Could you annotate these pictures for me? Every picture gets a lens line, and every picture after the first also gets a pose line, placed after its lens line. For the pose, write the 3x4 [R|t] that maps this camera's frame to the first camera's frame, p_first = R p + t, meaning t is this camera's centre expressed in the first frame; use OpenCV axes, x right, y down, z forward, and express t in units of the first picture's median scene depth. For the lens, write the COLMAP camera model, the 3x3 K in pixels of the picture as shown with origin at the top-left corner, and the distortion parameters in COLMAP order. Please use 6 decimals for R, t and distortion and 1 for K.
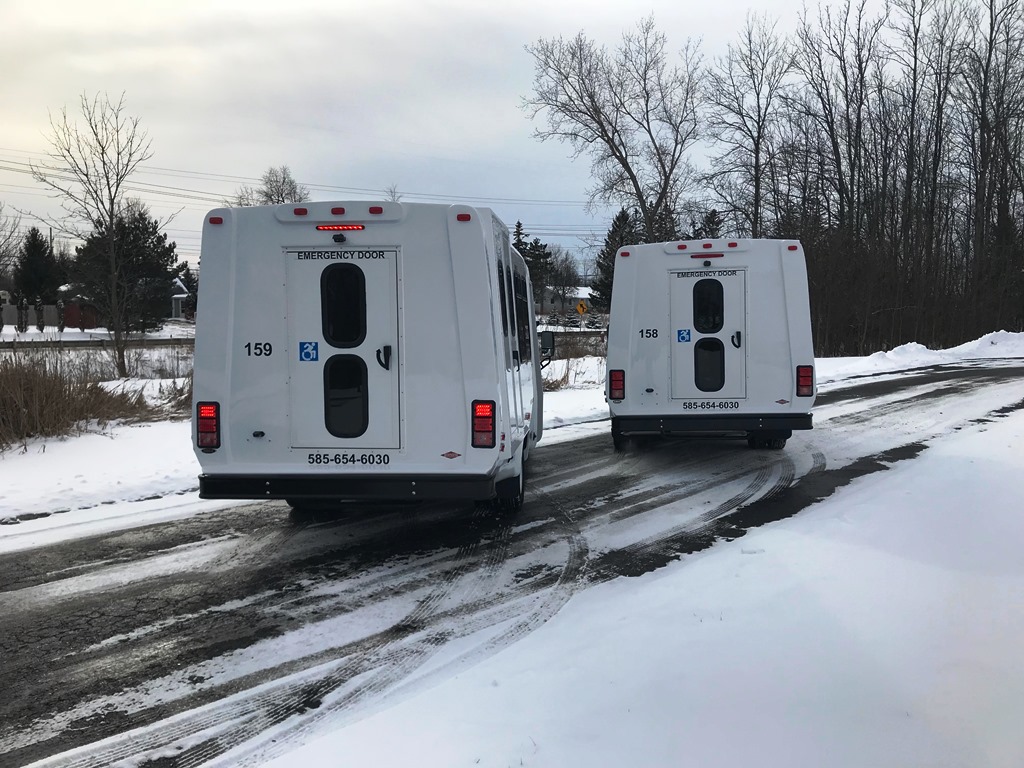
lens RADIAL K [[787.2, 0, 512.0], [0, 787.2, 384.0], [0, 0, 1]] dist [0.066891, -0.054273]
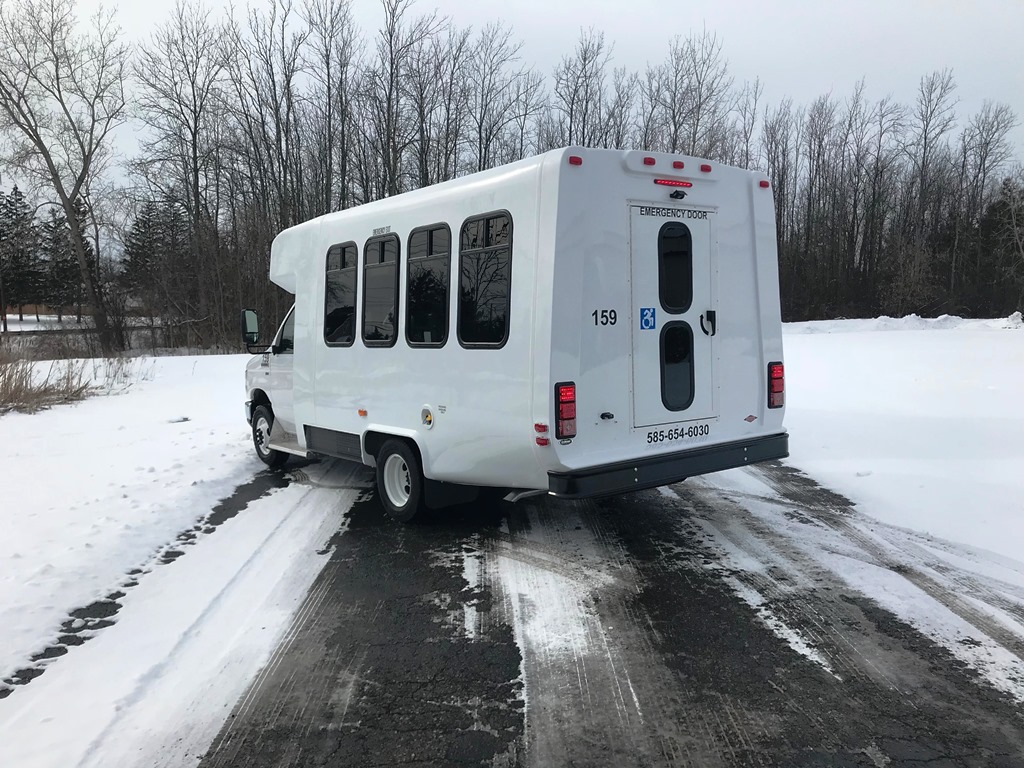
lens RADIAL K [[787.2, 0, 512.0], [0, 787.2, 384.0], [0, 0, 1]] dist [0.066891, -0.054273]
pose [[0.777940, -0.066514, 0.624808, -0.939987], [0.064080, 0.997595, 0.026414, -0.000582], [-0.625062, 0.019489, 0.780331, 0.395597]]
